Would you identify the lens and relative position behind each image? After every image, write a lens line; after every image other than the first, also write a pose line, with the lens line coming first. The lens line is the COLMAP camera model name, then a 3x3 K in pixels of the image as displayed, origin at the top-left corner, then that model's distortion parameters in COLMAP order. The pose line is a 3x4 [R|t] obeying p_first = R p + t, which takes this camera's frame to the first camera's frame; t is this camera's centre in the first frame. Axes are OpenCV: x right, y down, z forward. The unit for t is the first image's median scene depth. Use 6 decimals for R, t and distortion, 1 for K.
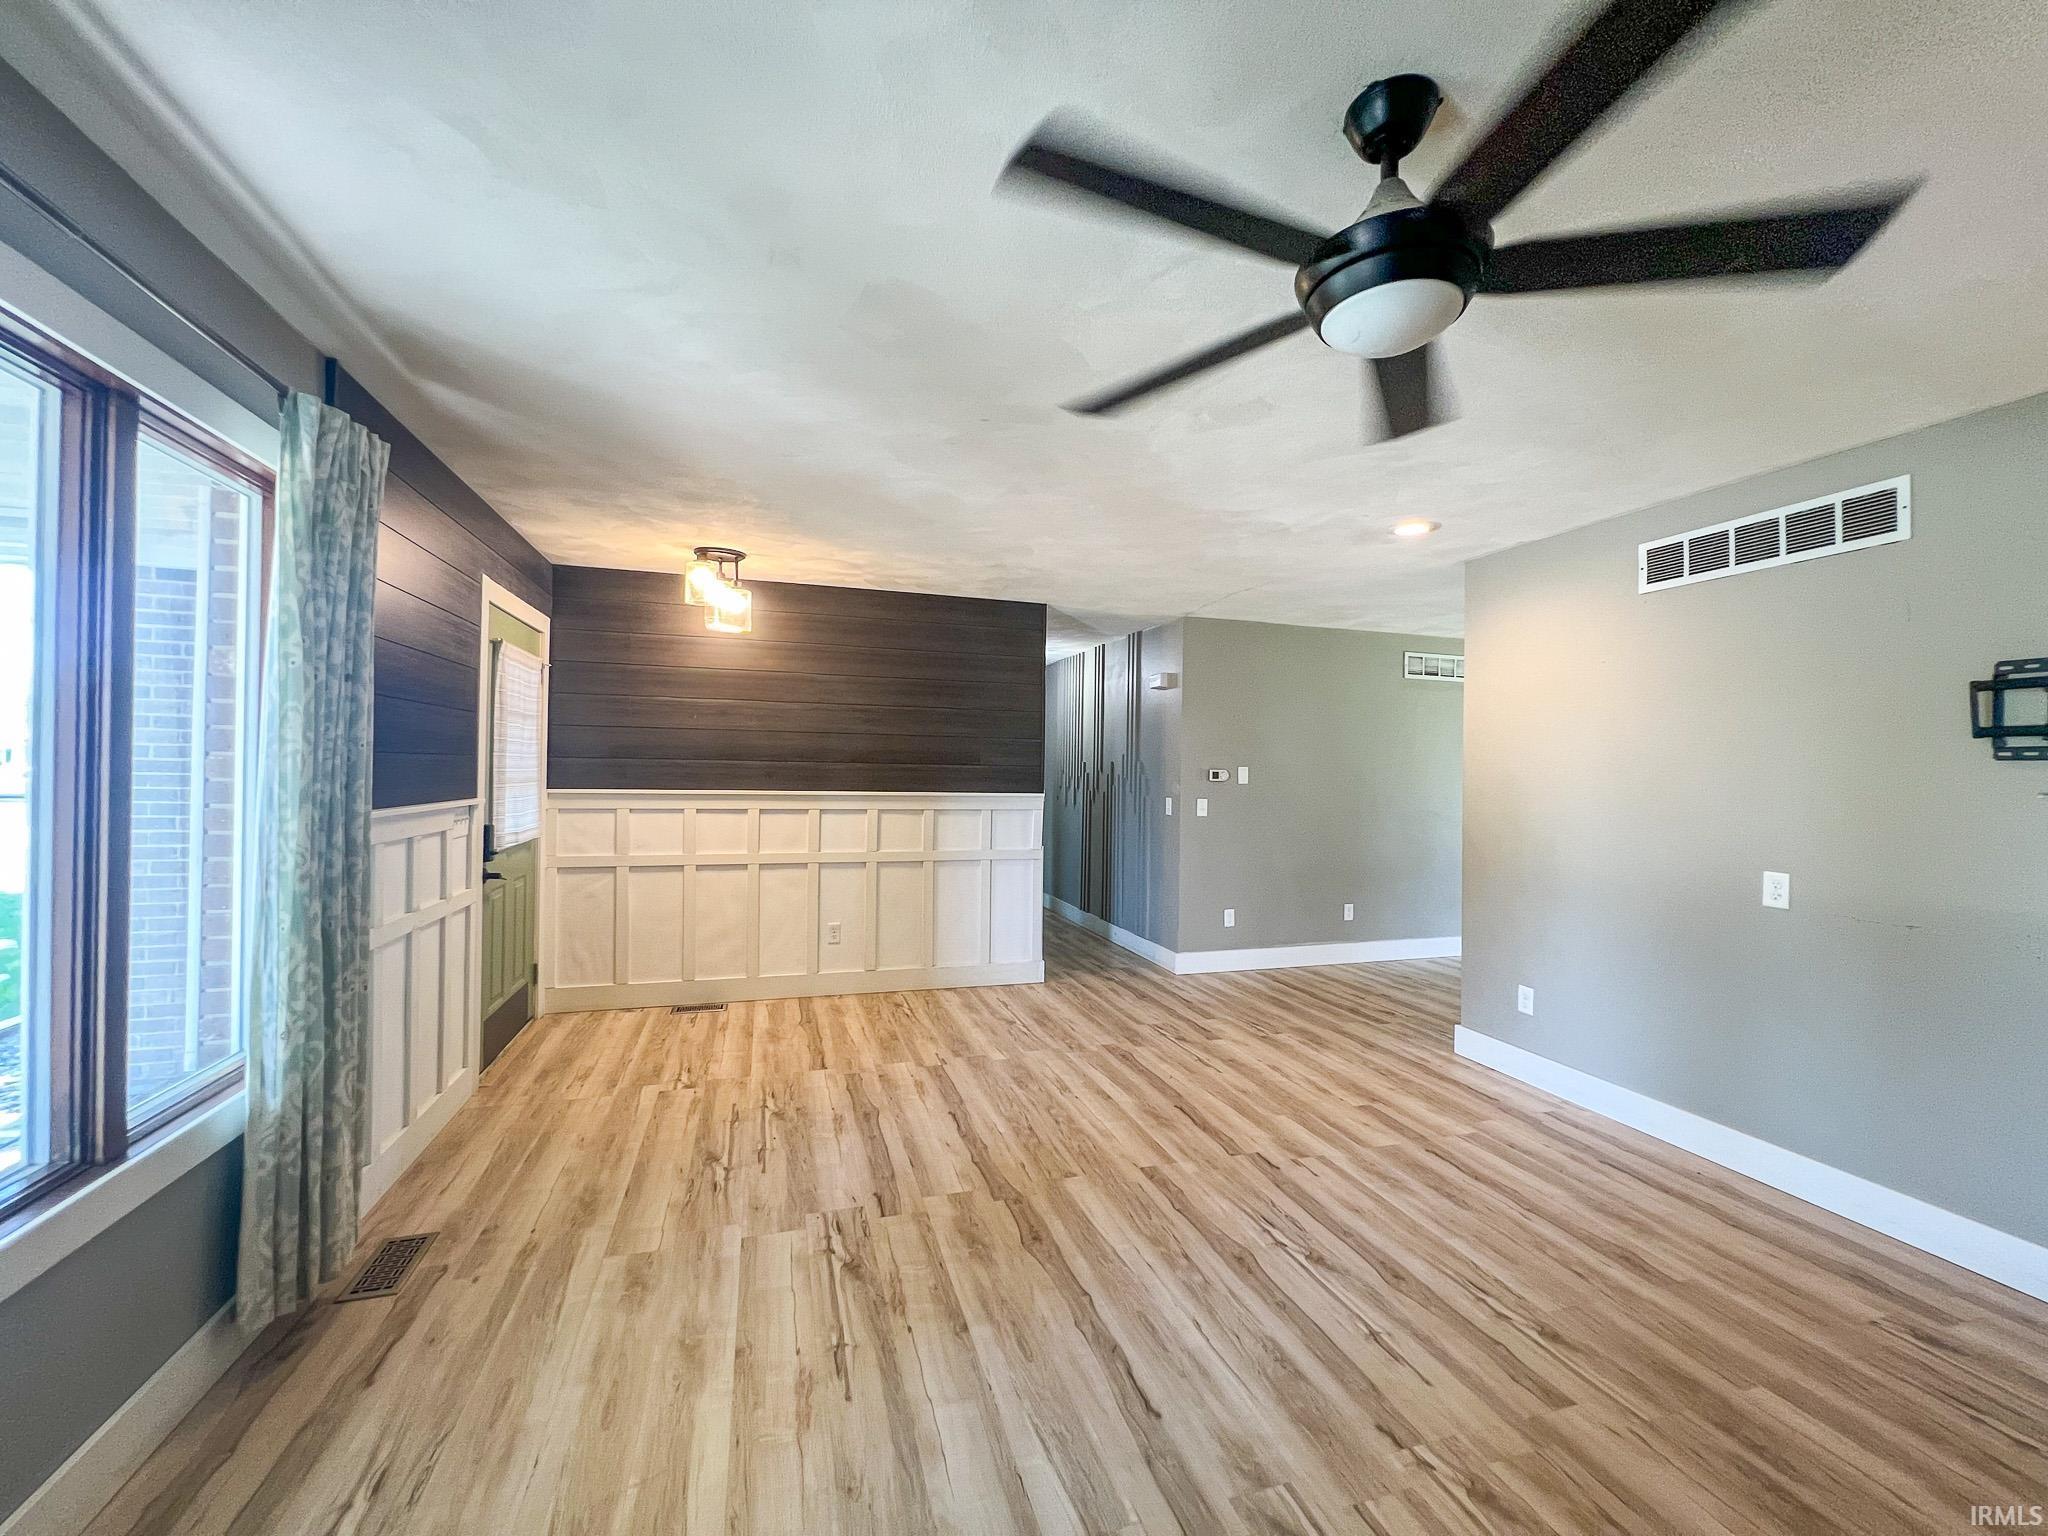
lens RADIAL K [[822.3, 0, 1019.4], [0, 822.3, 772.1], [0, 0, 1]] dist [-0.002727, 0.000461]
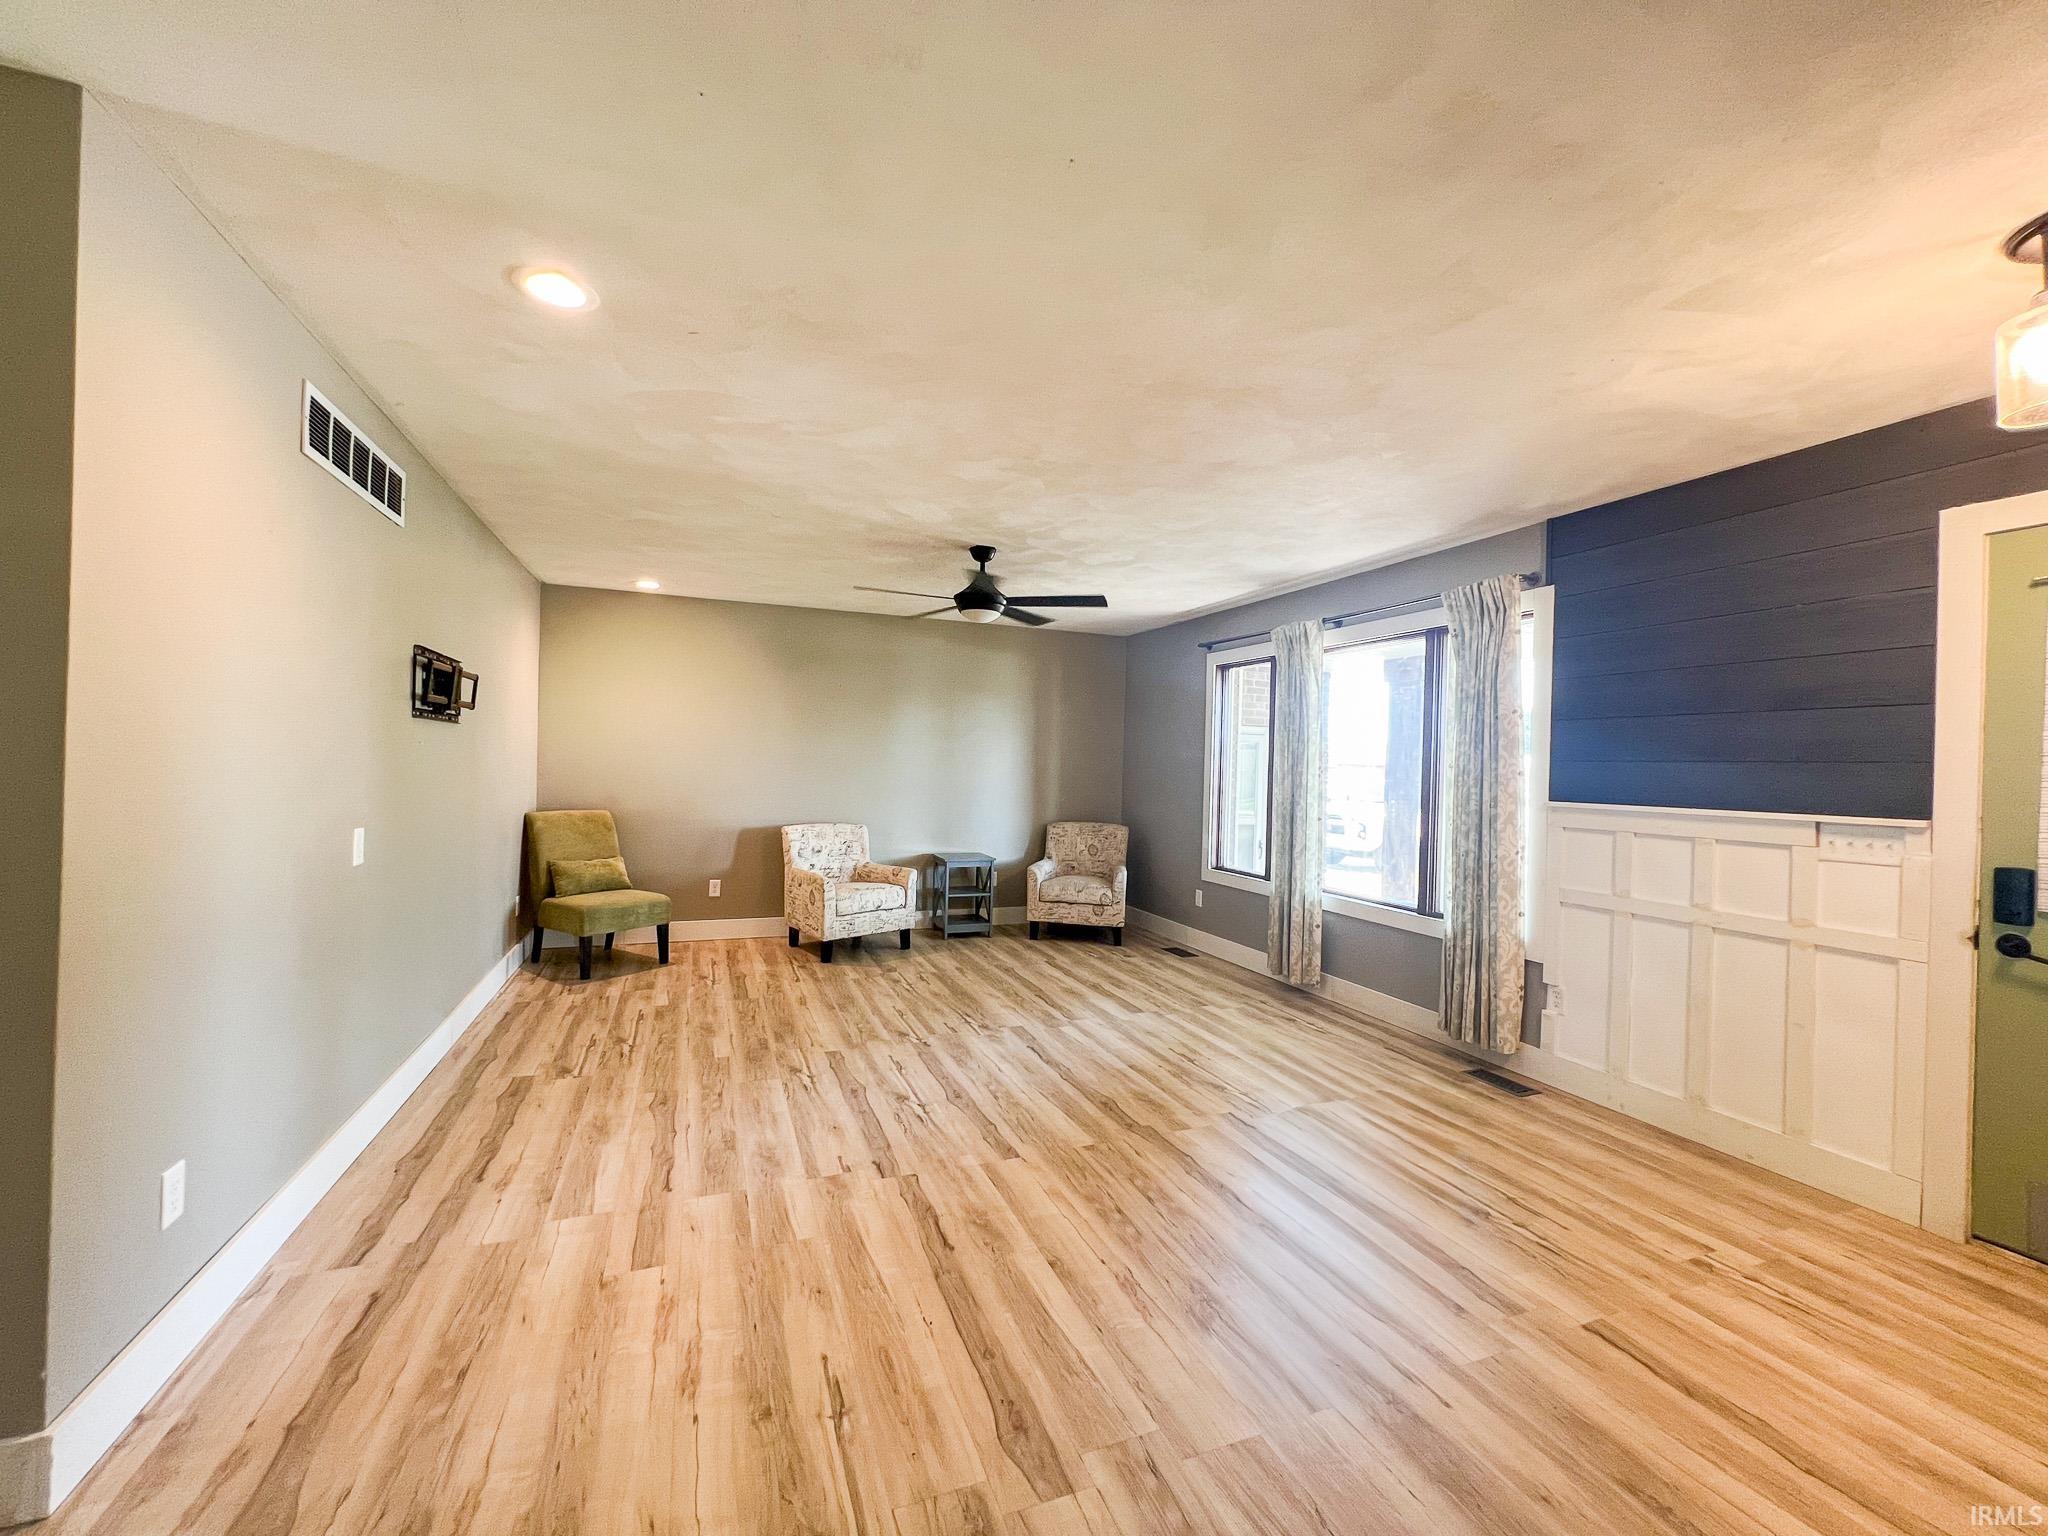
lens RADIAL K [[822.3, 0, 1024.3], [0, 822.3, 762.9], [0, 0, 1]] dist [-0.002727, 0.000461]
pose [[-0.995951, -0.040735, -0.080134, 0.233399], [-0.040825, 0.999166, -0.000516, 0.016184], [0.080088, 0.002758, -0.996784, 1.927073]]
